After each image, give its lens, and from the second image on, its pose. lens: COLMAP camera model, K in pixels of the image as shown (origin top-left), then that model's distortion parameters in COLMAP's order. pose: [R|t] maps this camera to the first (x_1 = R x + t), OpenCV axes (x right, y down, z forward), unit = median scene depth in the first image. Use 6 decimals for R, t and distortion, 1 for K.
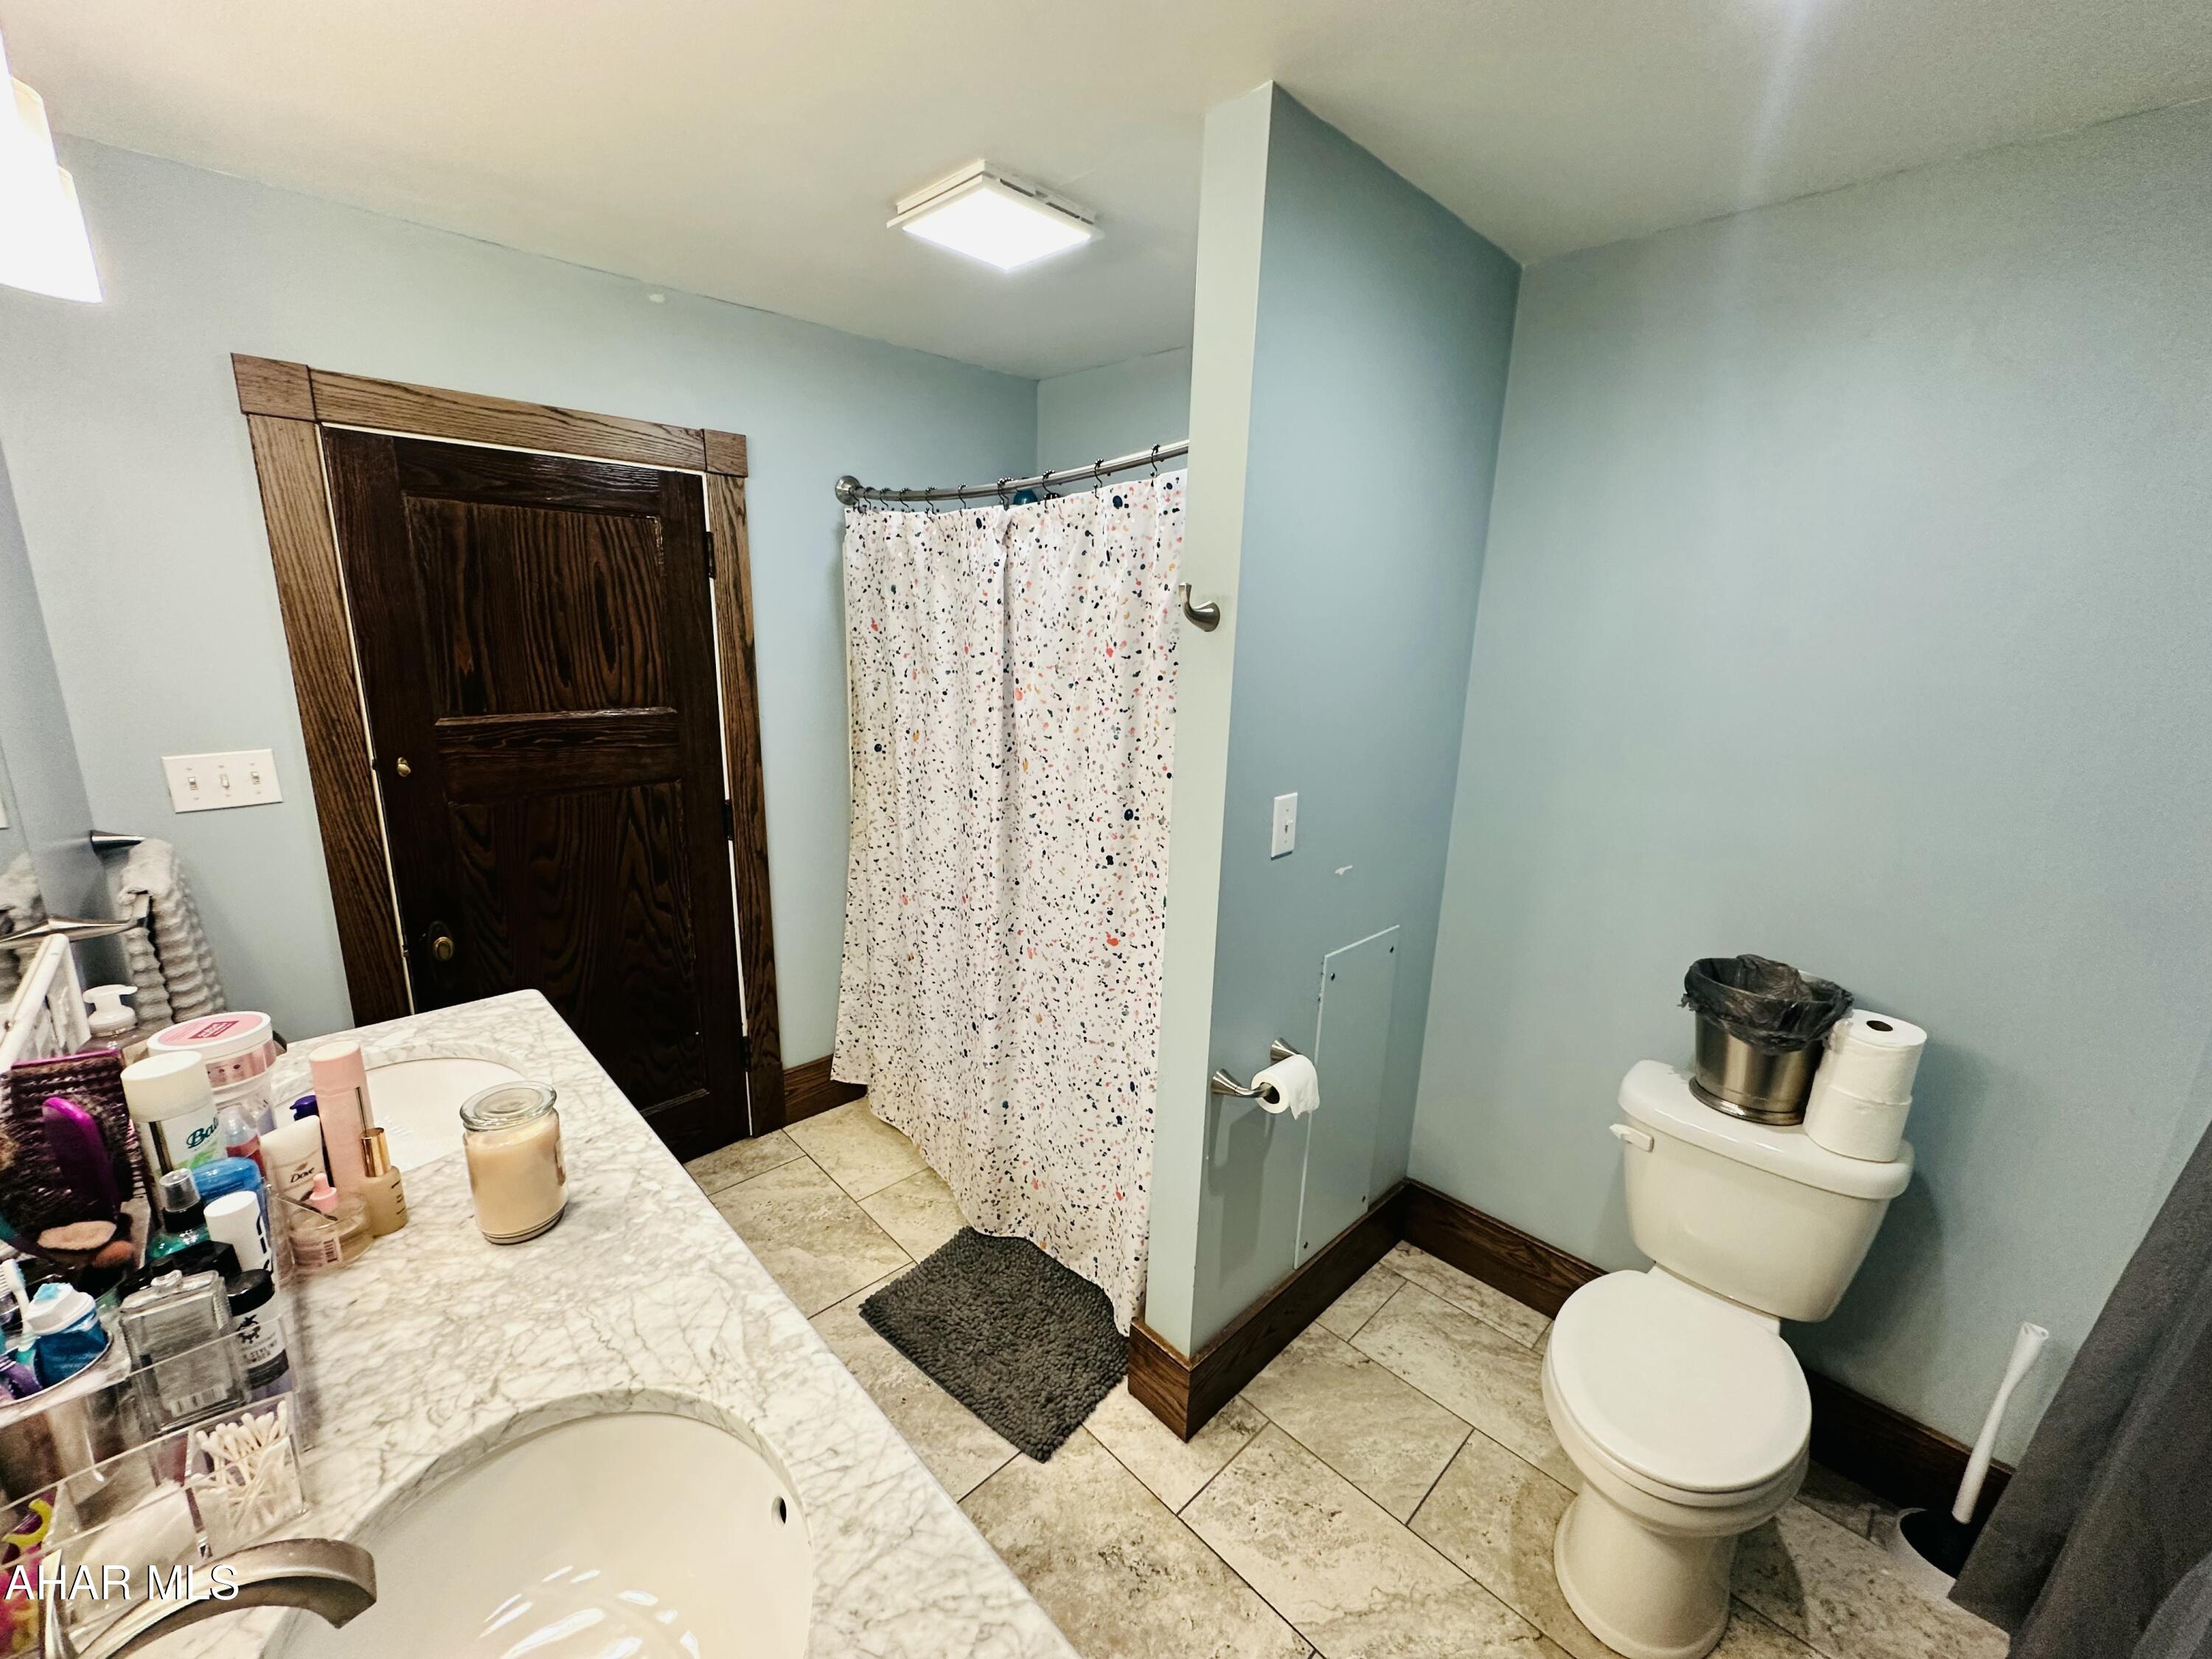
lens RADIAL K [[879.1, 0, 1106.0], [0, 879.1, 829.5], [0, 0, 1]] dist [0.000037, 0.000303]
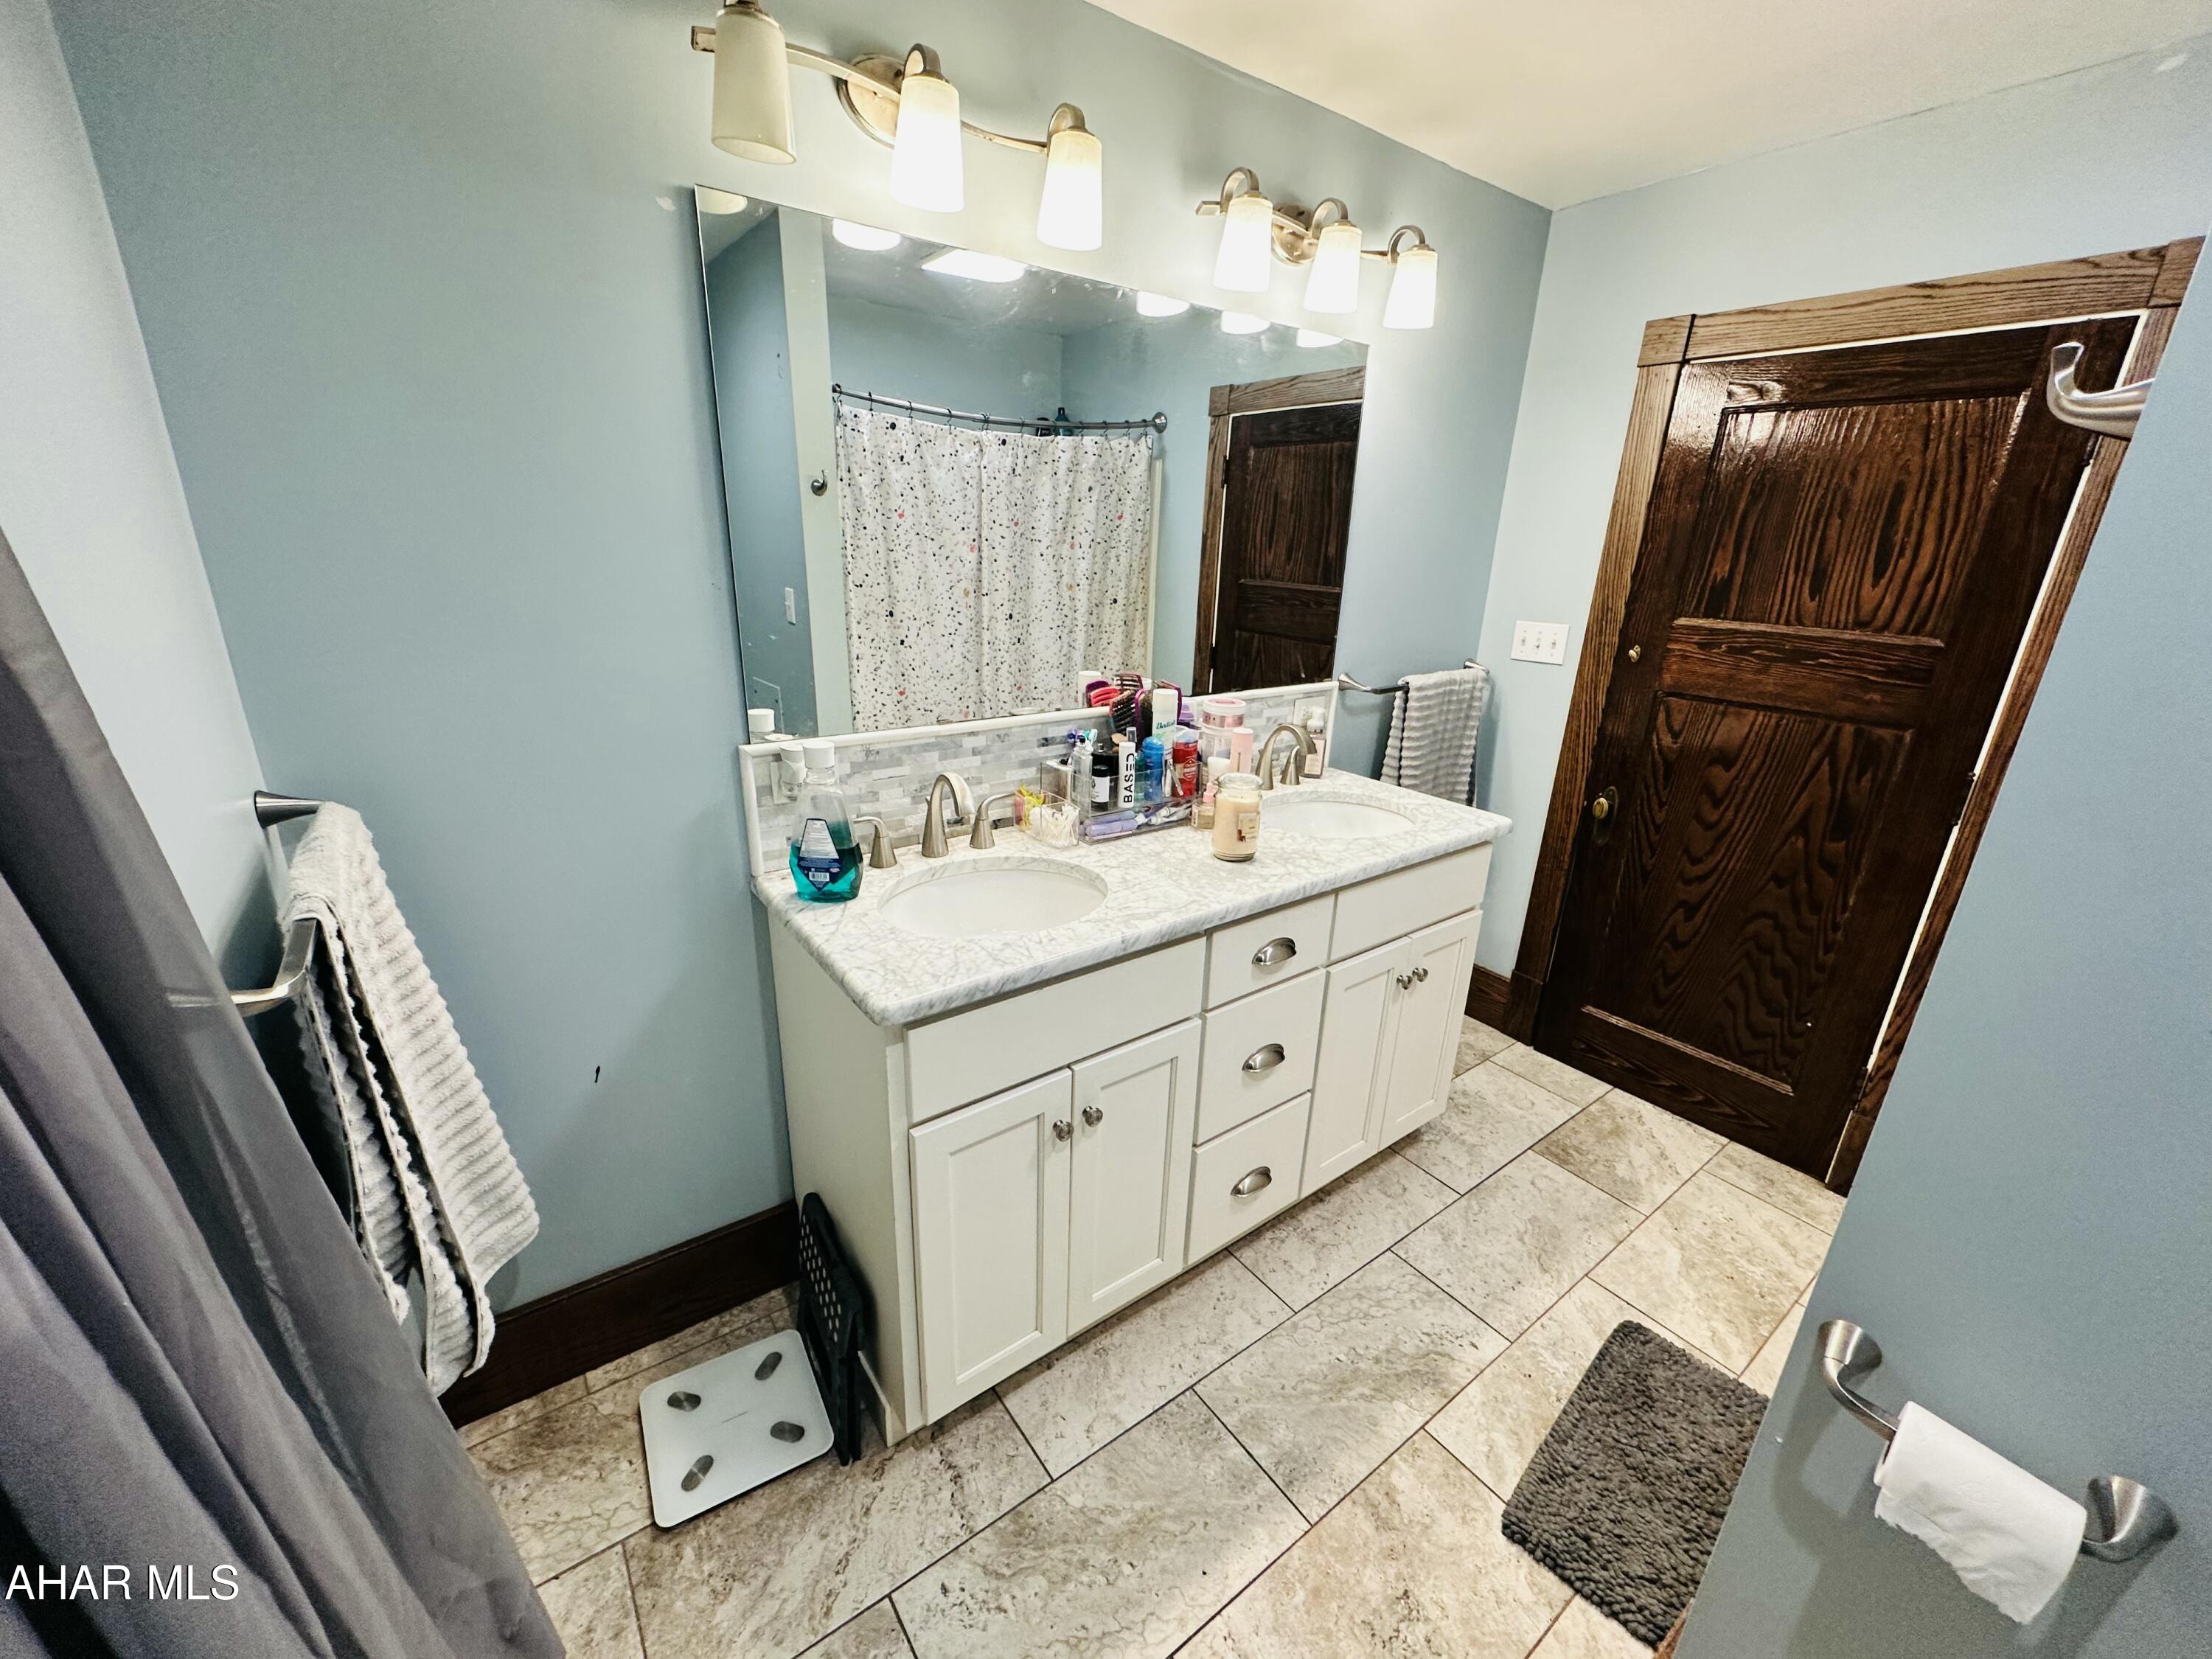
lens RADIAL K [[879.1, 0, 1106.0], [0, 879.1, 829.5], [0, 0, 1]] dist [0.000037, 0.000303]
pose [[-0.126546, 0.286064, -0.949818, 0.507935], [-0.270839, 0.911170, 0.310508, -0.029499], [0.954271, 0.296542, -0.037828, 0.431506]]
